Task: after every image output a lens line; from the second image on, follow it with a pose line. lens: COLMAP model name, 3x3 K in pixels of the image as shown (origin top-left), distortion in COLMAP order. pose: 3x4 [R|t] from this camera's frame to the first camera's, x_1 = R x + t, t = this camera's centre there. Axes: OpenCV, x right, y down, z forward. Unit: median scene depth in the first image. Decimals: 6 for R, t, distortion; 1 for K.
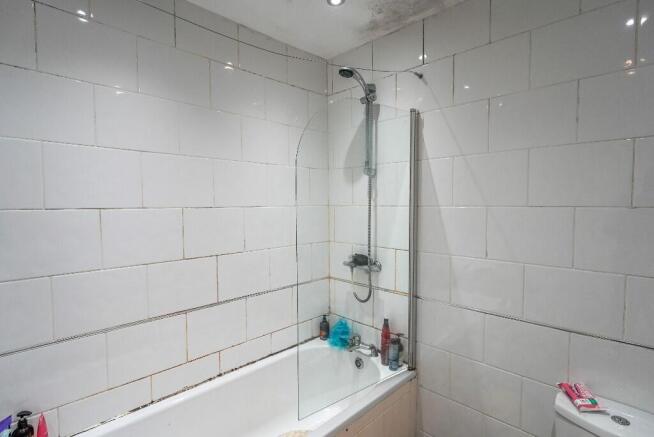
lens RADIAL K [[316.8, 0, 331.8], [0, 316.8, 218.1], [0, 0, 1]] dist [-0.000499, -0.006357]
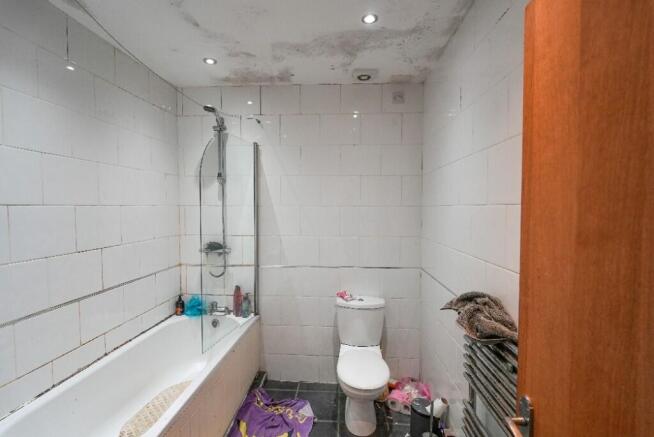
lens RADIAL K [[316.8, 0, 331.8], [0, 316.8, 218.1], [0, 0, 1]] dist [-0.000499, -0.006357]
pose [[0.747142, -0.017916, 0.664423, -0.456698], [0.025158, 0.999683, -0.001335, 0.029801], [-0.664188, 0.017713, 0.747356, -0.356638]]
